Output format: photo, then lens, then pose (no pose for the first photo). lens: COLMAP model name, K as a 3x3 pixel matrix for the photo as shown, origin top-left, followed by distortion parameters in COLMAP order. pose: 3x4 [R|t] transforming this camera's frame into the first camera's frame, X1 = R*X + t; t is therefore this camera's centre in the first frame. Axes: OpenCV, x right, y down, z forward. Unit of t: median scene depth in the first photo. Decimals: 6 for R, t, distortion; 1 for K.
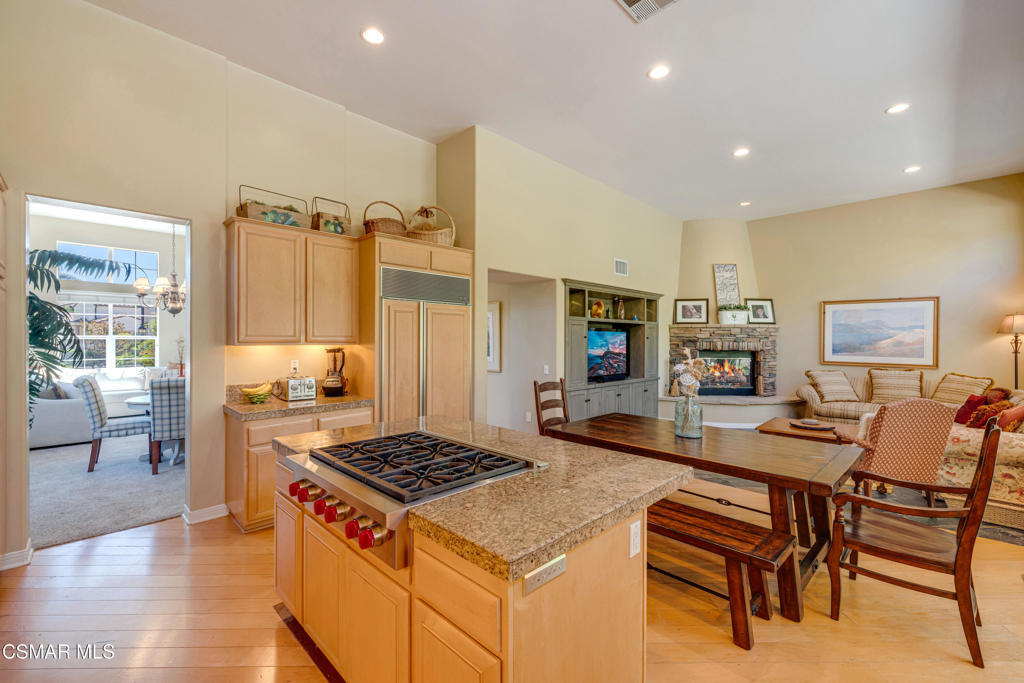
lens RADIAL K [[428.6, 0, 516.8], [0, 428.6, 337.8], [0, 0, 1]] dist [0.000953, 0.000158]
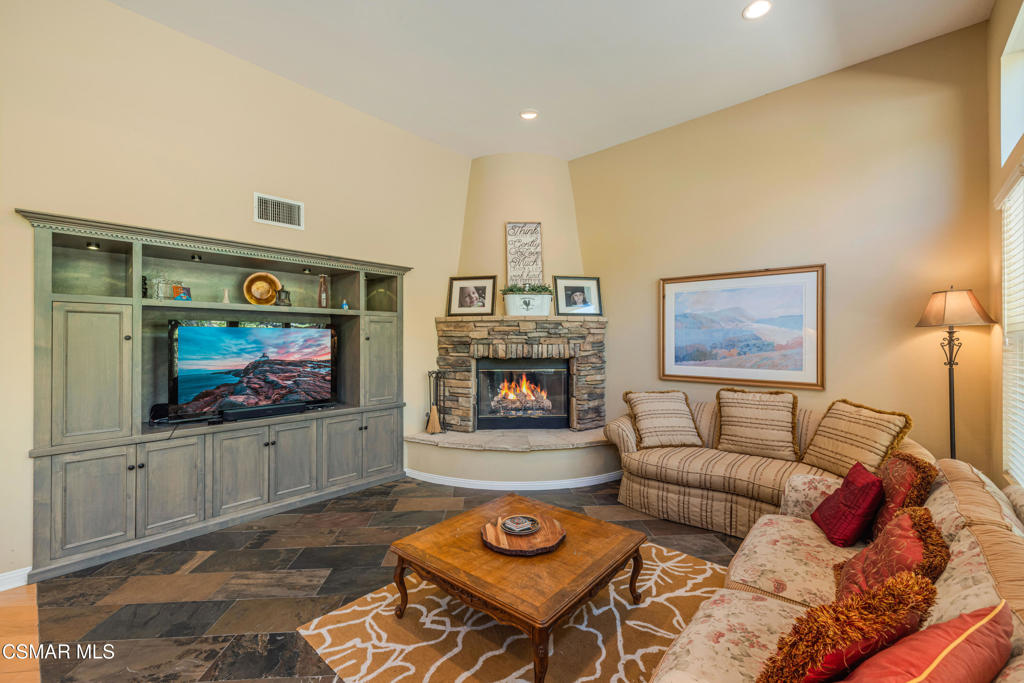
lens RADIAL K [[428.6, 0, 512.8], [0, 428.6, 335.3], [0, 0, 1]] dist [0.000953, 0.000158]
pose [[0.998306, -0.004561, 0.058003, 0.506719], [0.004967, 0.999964, -0.006852, 0.000795], [-0.057970, 0.007128, 0.998293, 0.429143]]
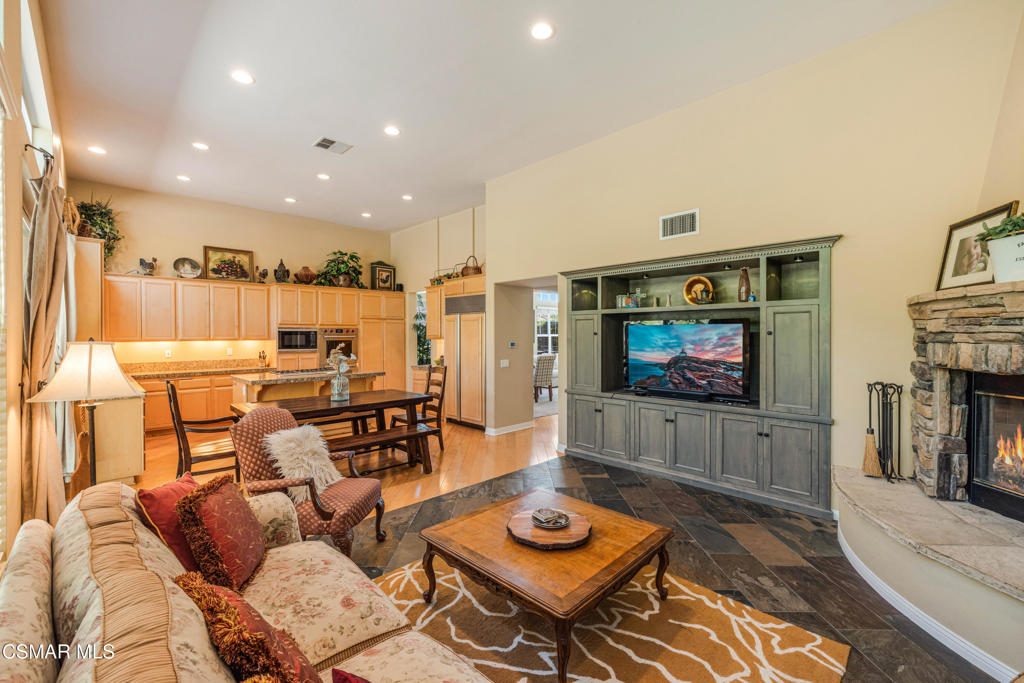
lens RADIAL K [[428.6, 0, 510.8], [0, 428.6, 337.6], [0, 0, 1]] dist [0.000953, 0.000158]
pose [[-0.014568, 0.001323, -0.999893, 0.884099], [0.003952, 0.999991, 0.001266, 0.003448], [0.999886, -0.003933, -0.014574, 0.751291]]
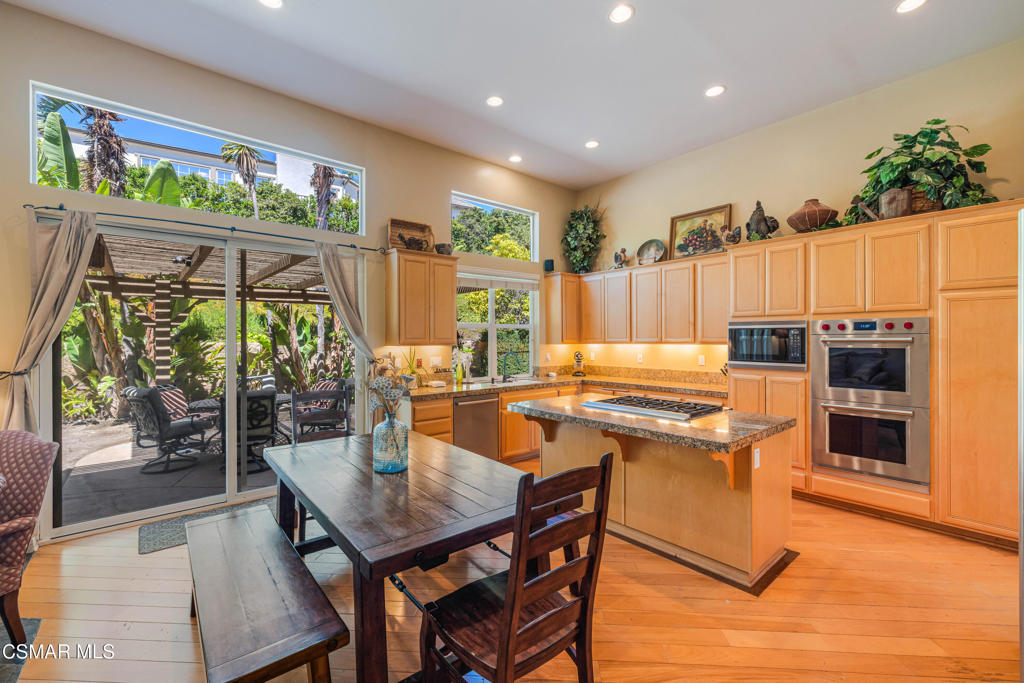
lens RADIAL K [[428.6, 0, 513.6], [0, 428.6, 338.1], [0, 0, 1]] dist [0.000953, 0.000158]
pose [[-0.997050, -0.000360, 0.076759, 0.057737], [-0.000365, 1.000000, -0.000058, -0.001074], [-0.076759, -0.000085, -0.997050, 0.794932]]
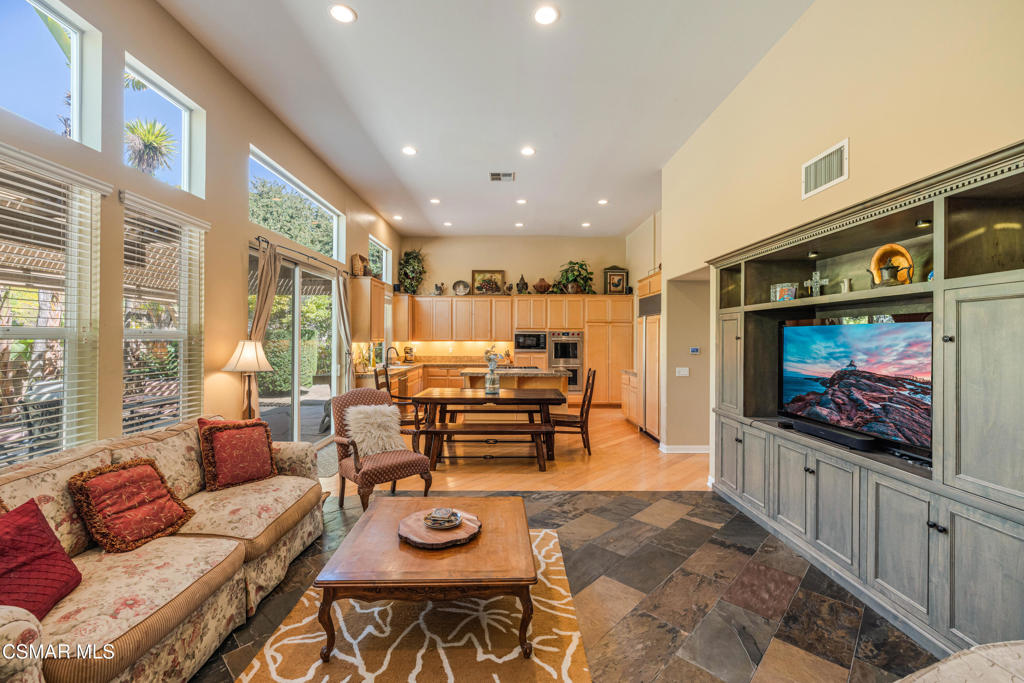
lens RADIAL K [[428.6, 0, 510.2], [0, 428.6, 339.0], [0, 0, 1]] dist [0.000953, 0.000158]
pose [[-0.705369, -0.005777, -0.708817, 0.747291], [-0.007450, 0.999972, -0.000736, 0.001736], [0.708801, 0.004762, -0.705392, 1.069952]]
